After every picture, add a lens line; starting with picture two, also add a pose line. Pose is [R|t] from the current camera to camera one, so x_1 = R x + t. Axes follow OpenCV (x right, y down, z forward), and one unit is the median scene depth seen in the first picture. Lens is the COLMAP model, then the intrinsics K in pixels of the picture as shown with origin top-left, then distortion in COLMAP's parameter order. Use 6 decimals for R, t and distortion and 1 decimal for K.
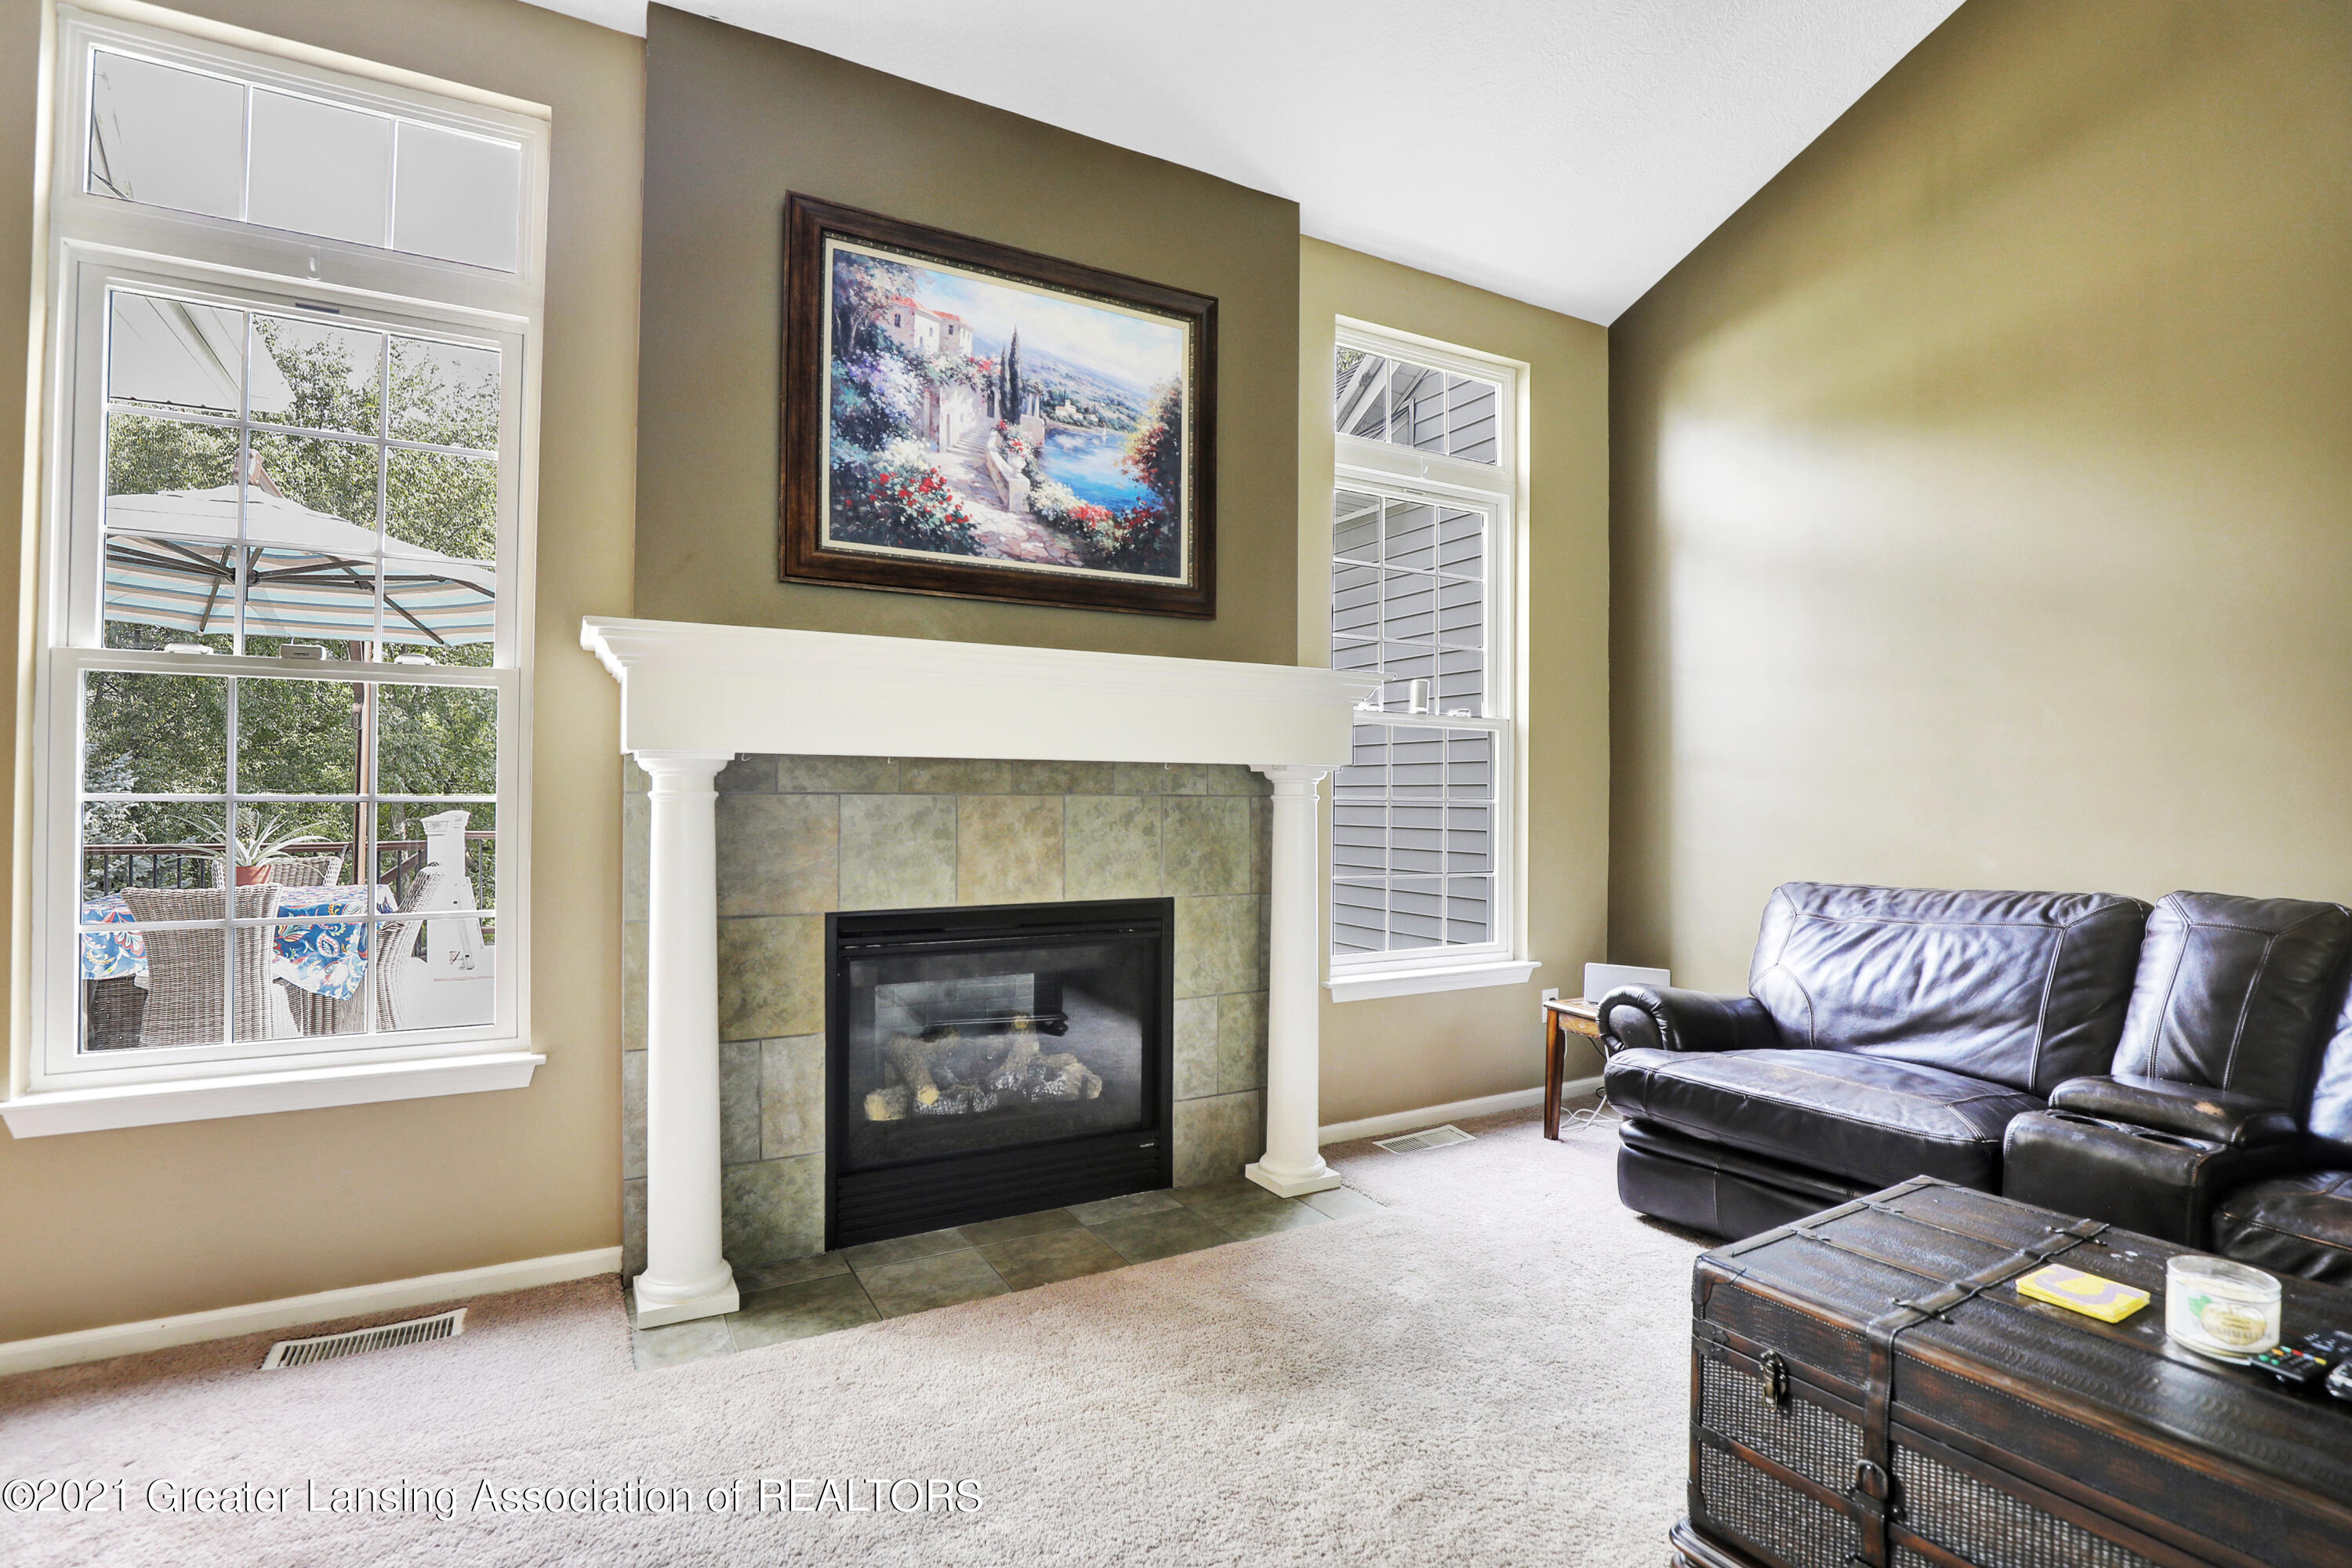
lens RADIAL K [[1119.0, 0, 1176.0], [0, 1119.0, 784.0], [0, 0, 1]] dist [-0.011282, 0.000112]
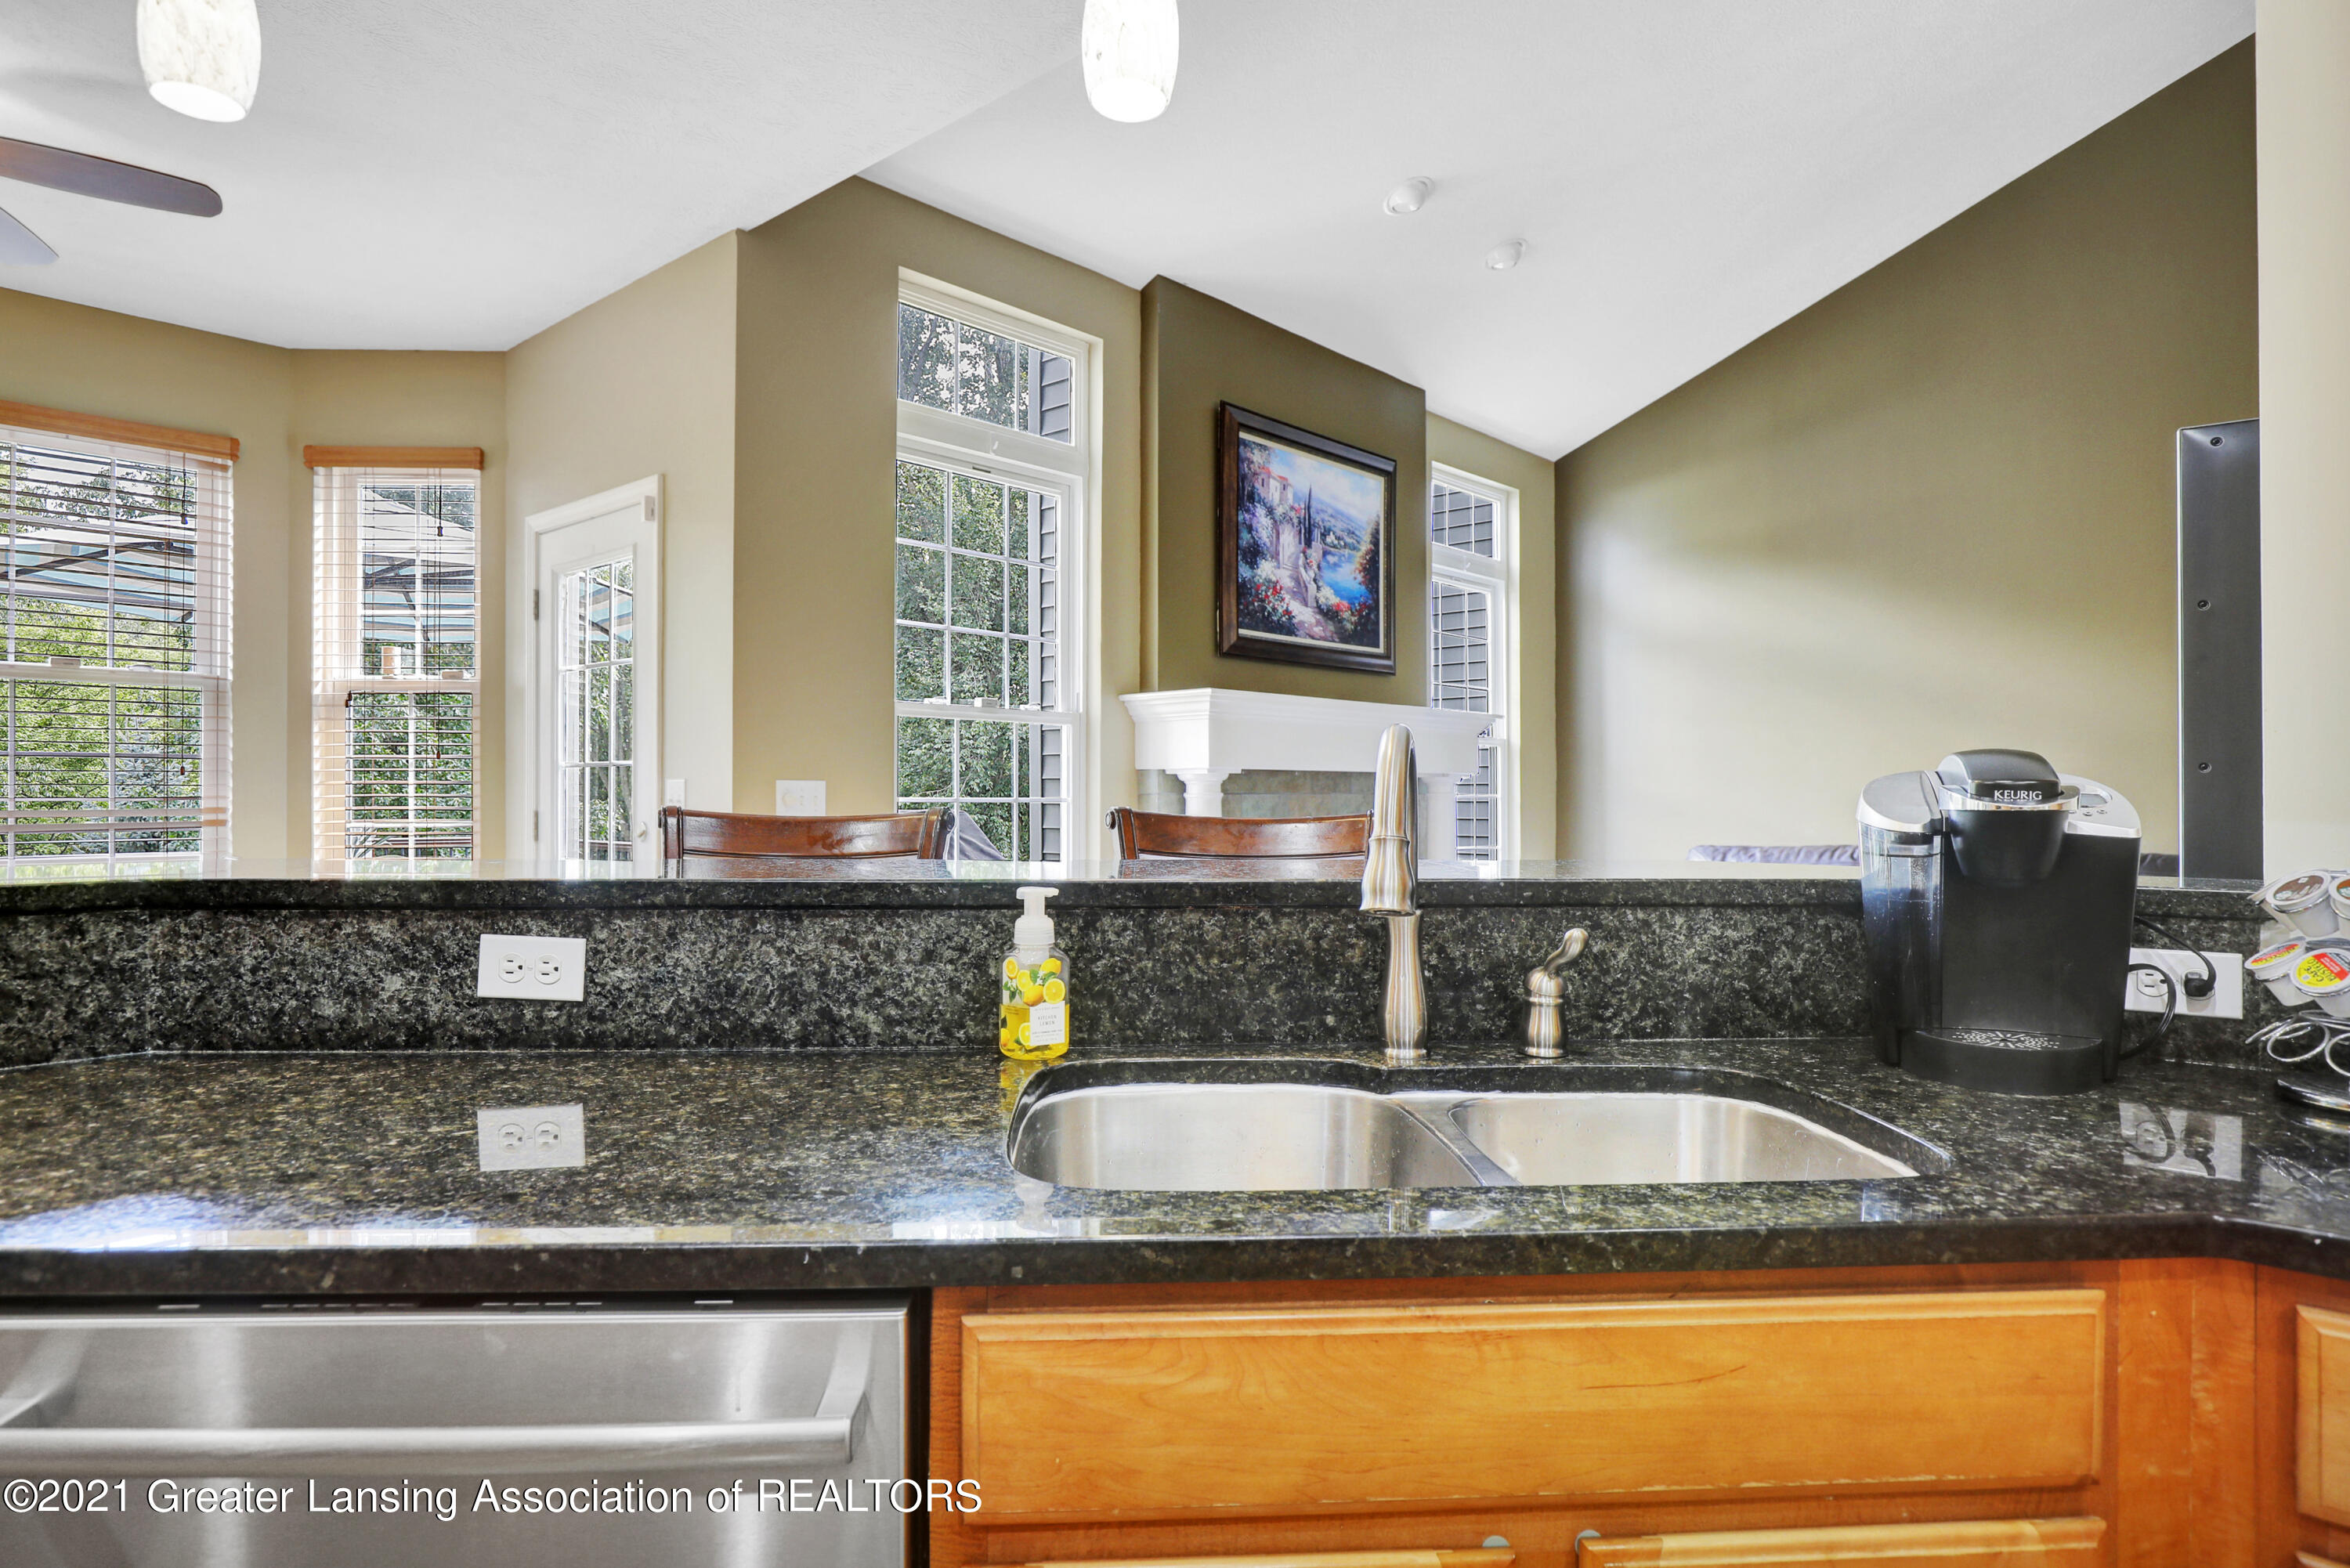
lens RADIAL K [[1344.7, 0, 1175.0], [0, 1344.7, 784.0], [0, 0, 1]] dist [0.000401, -0.000101]
pose [[0.940396, -0.000319, 0.340082, -0.931187], [-0.003294, 0.999944, 0.010047, -0.021009], [-0.340066, -0.010568, 0.940342, -0.649413]]
